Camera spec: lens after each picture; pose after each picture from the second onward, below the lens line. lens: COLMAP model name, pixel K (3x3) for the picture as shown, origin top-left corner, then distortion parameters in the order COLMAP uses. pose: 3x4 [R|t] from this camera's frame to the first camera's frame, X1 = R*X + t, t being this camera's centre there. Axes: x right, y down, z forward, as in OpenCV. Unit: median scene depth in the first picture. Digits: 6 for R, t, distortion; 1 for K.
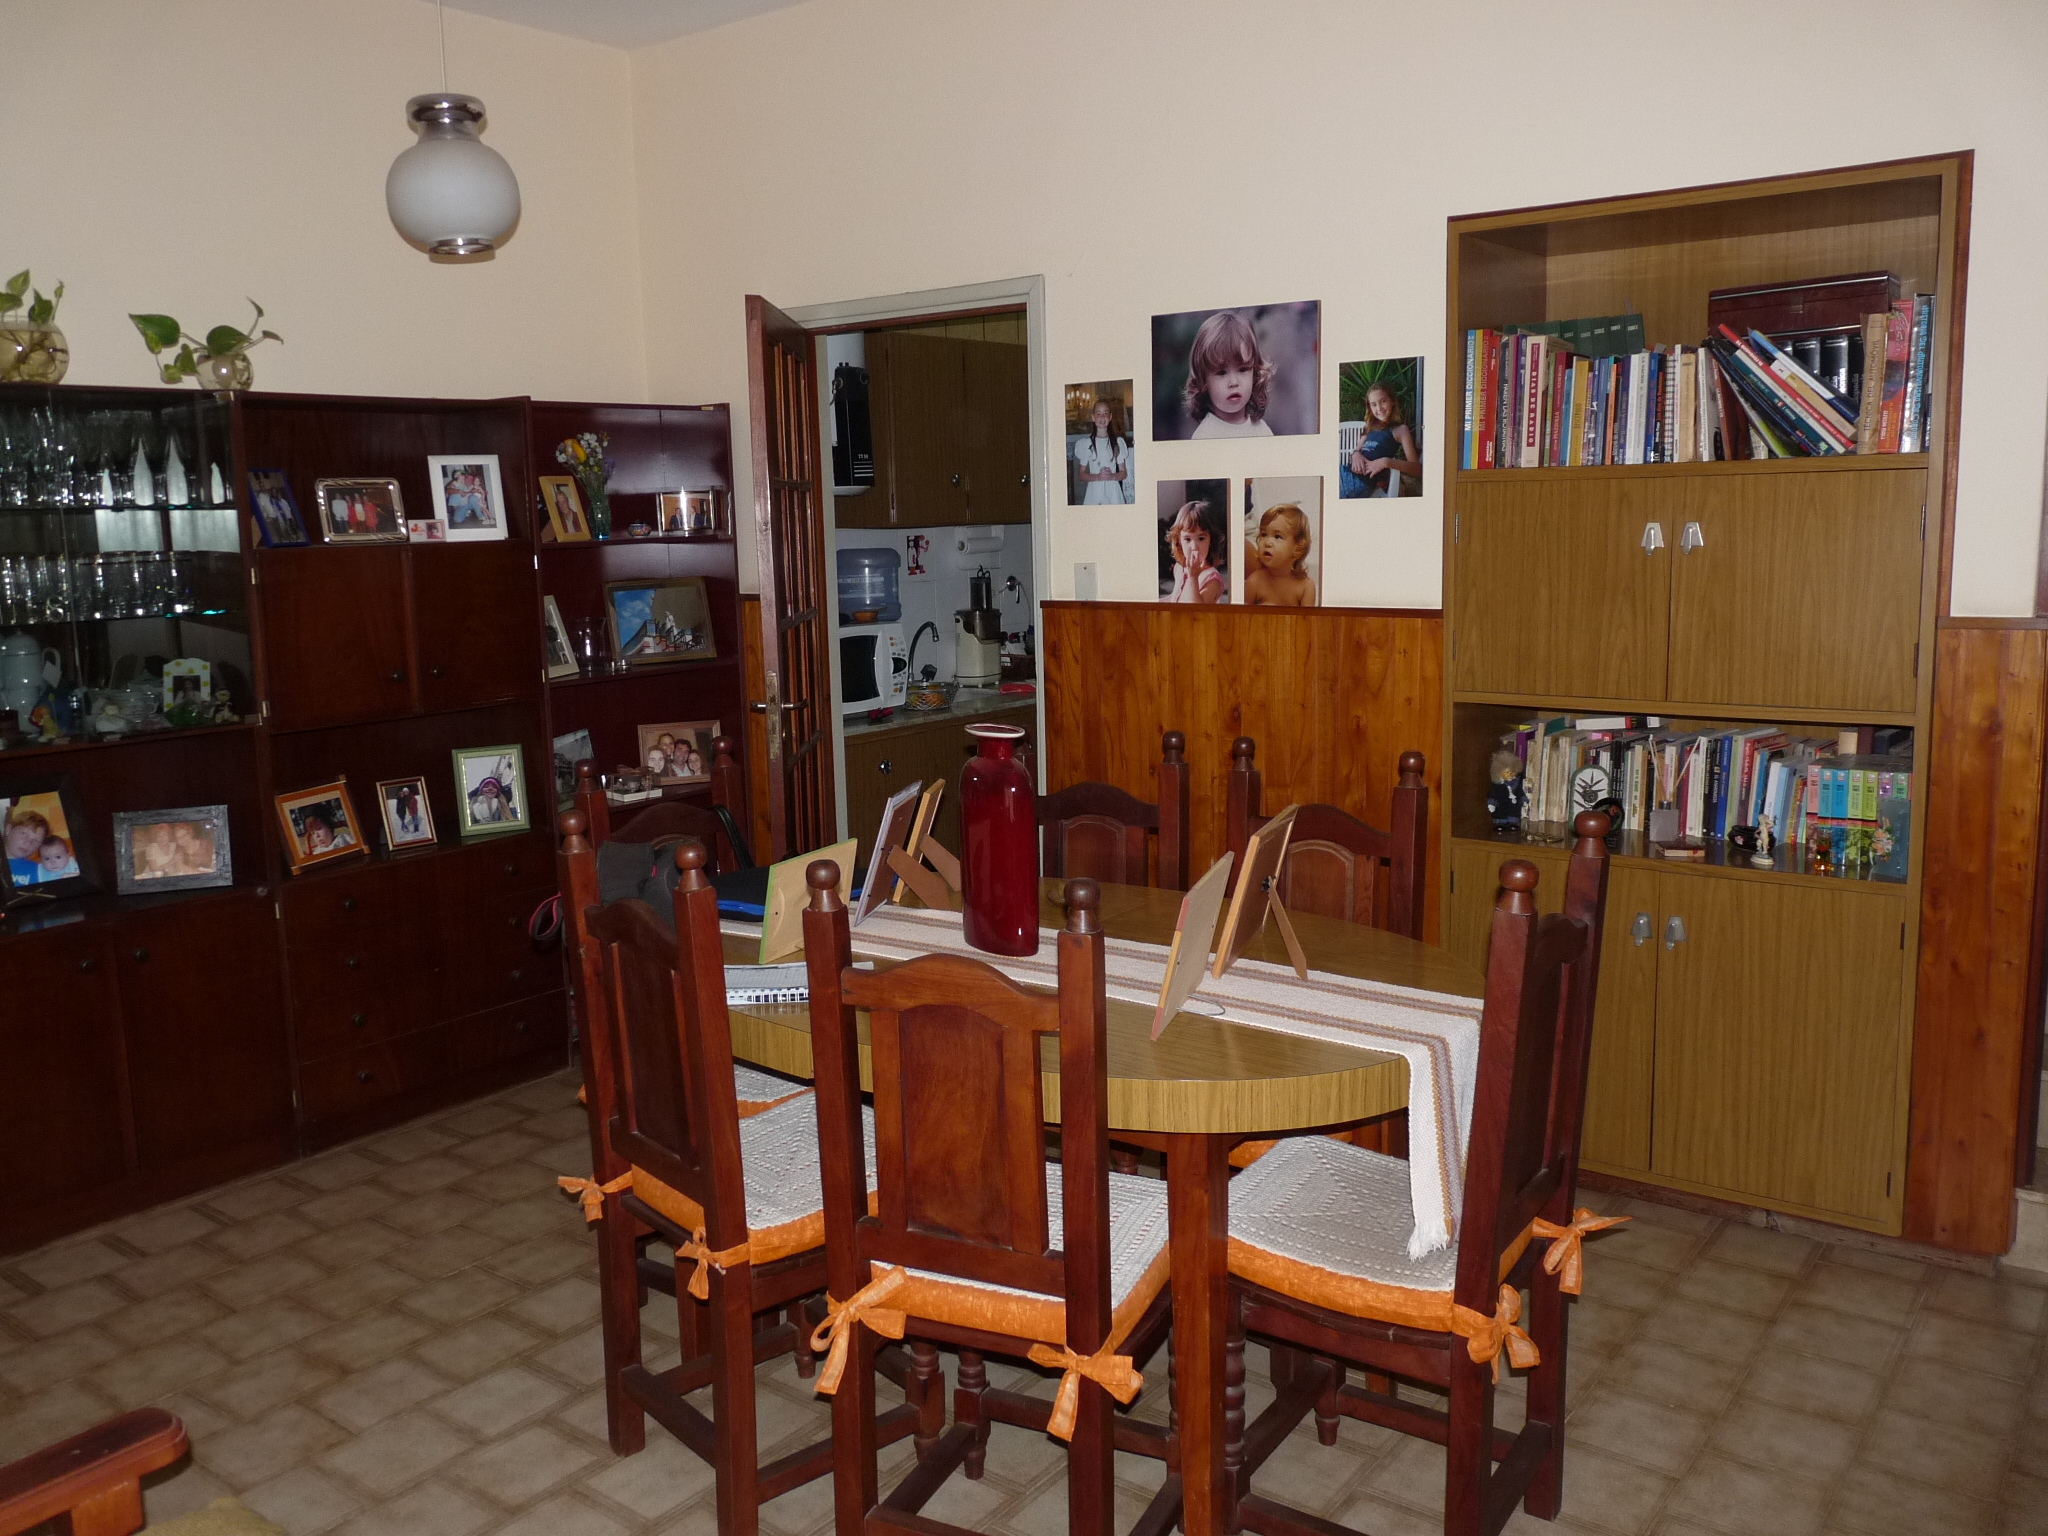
lens RADIAL K [[1703.8, 0, 1024.0], [0, 1703.8, 768.0], [0, 0, 1]] dist [-0.003829, -0.014812]
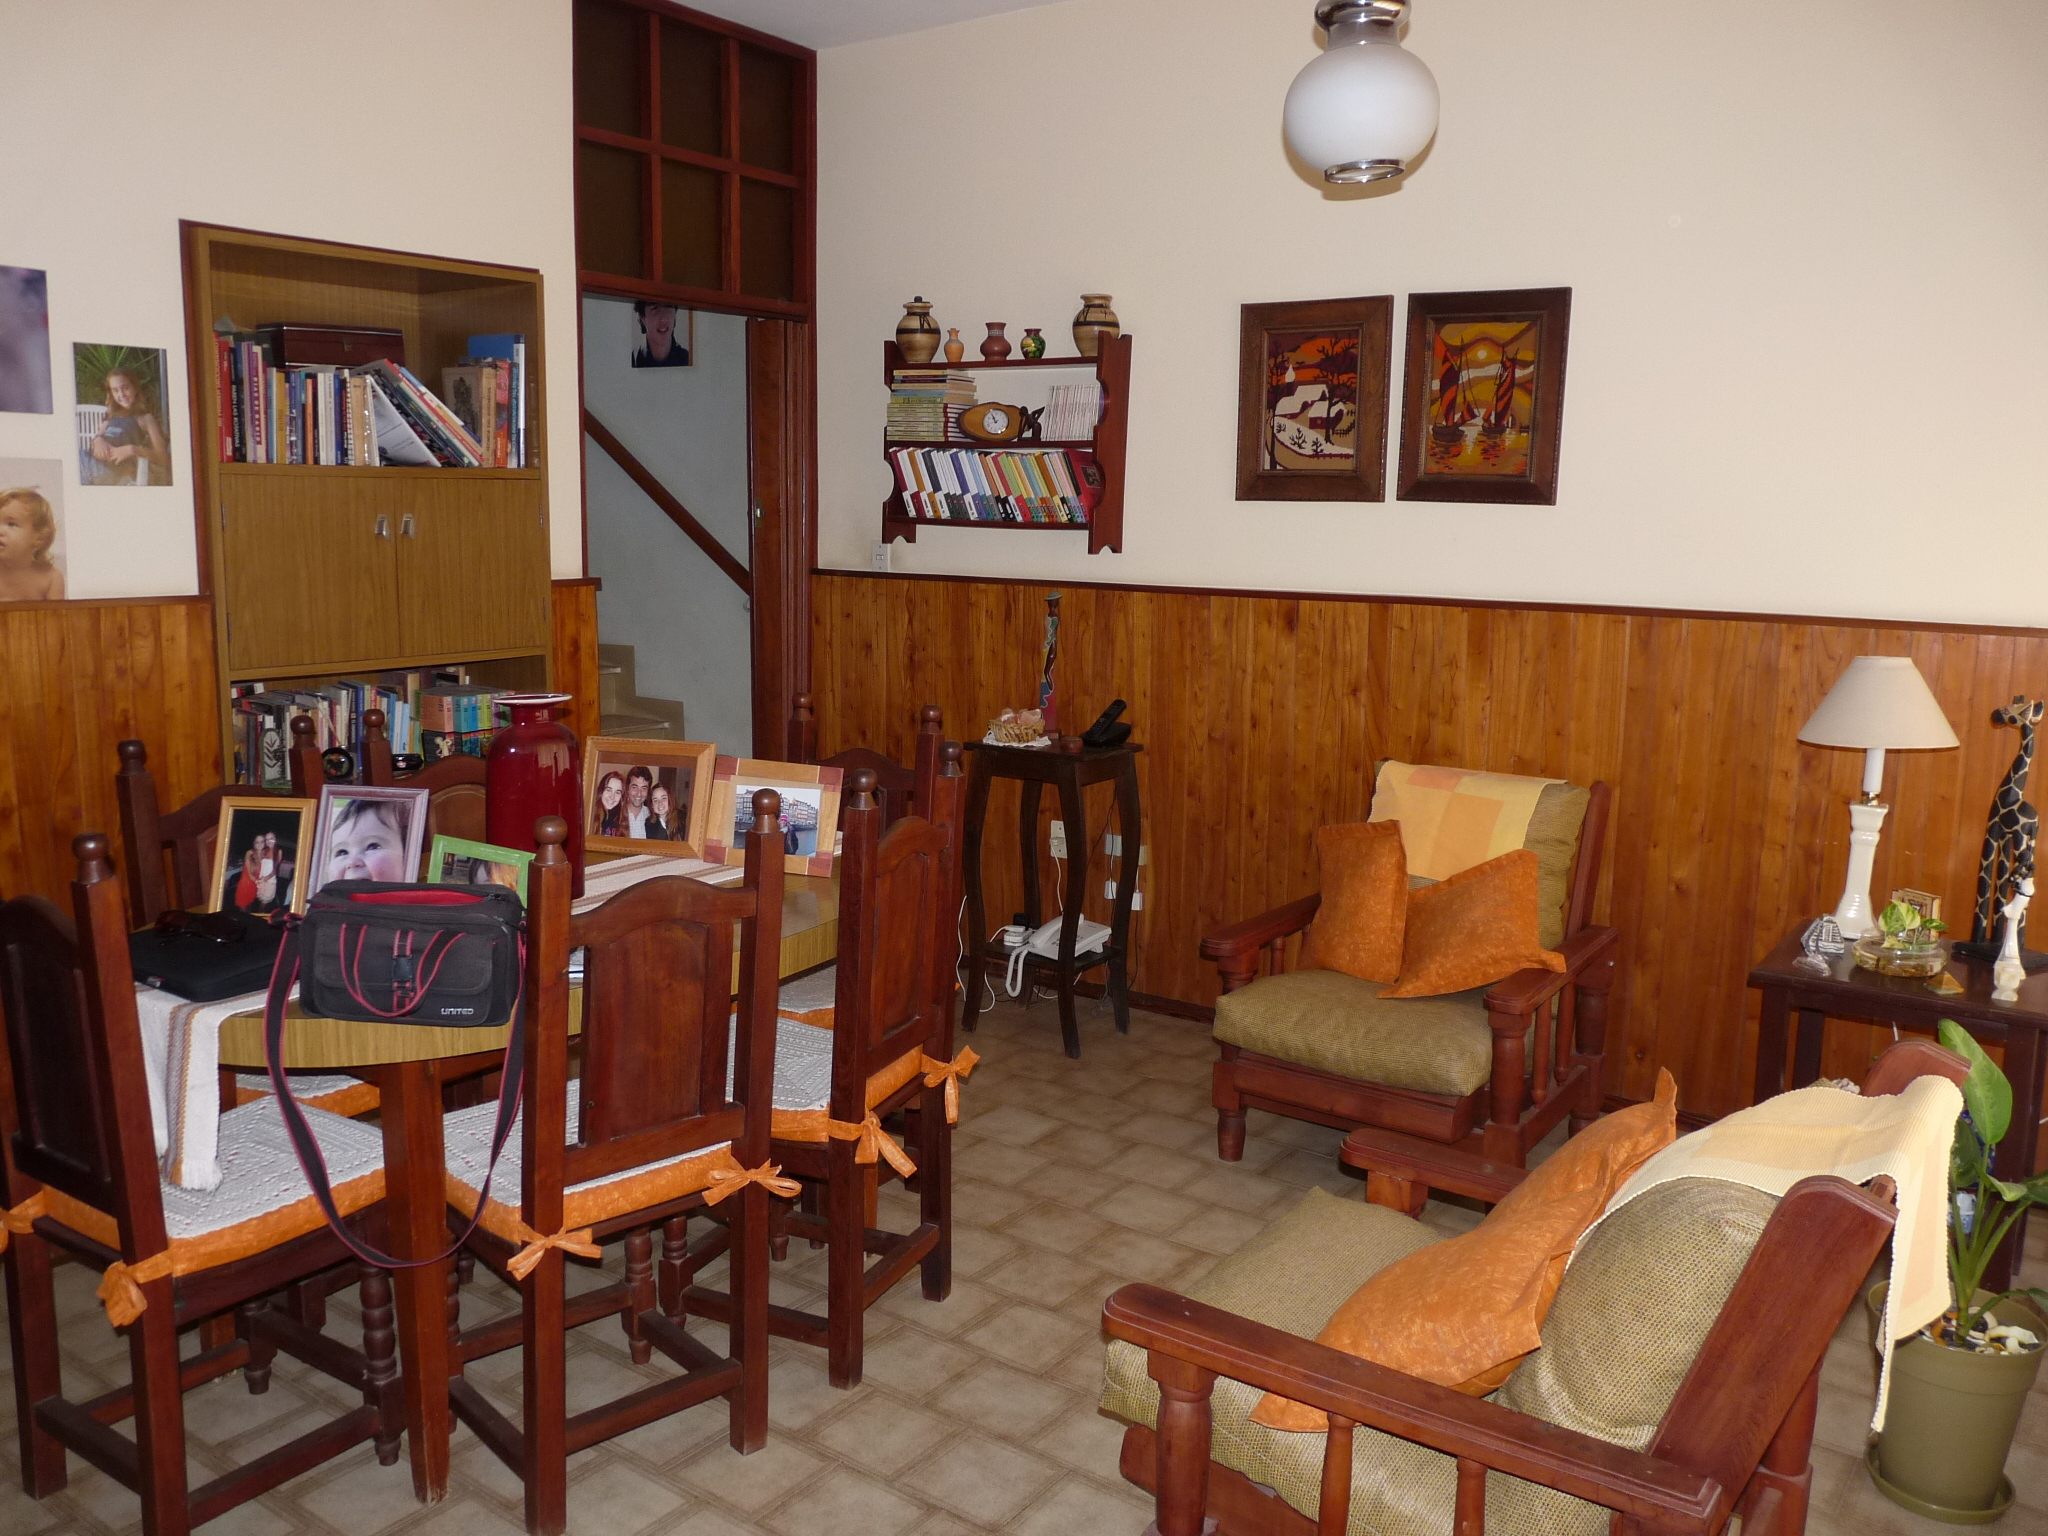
lens RADIAL K [[1703.8, 0, 1024.0], [0, 1703.8, 768.0], [0, 0, 1]] dist [-0.003829, -0.014812]
pose [[-0.042324, -0.132038, 0.990341, -0.815400], [0.137724, 0.980995, 0.136678, -0.061497], [-0.989566, 0.142178, -0.023335, 0.536204]]
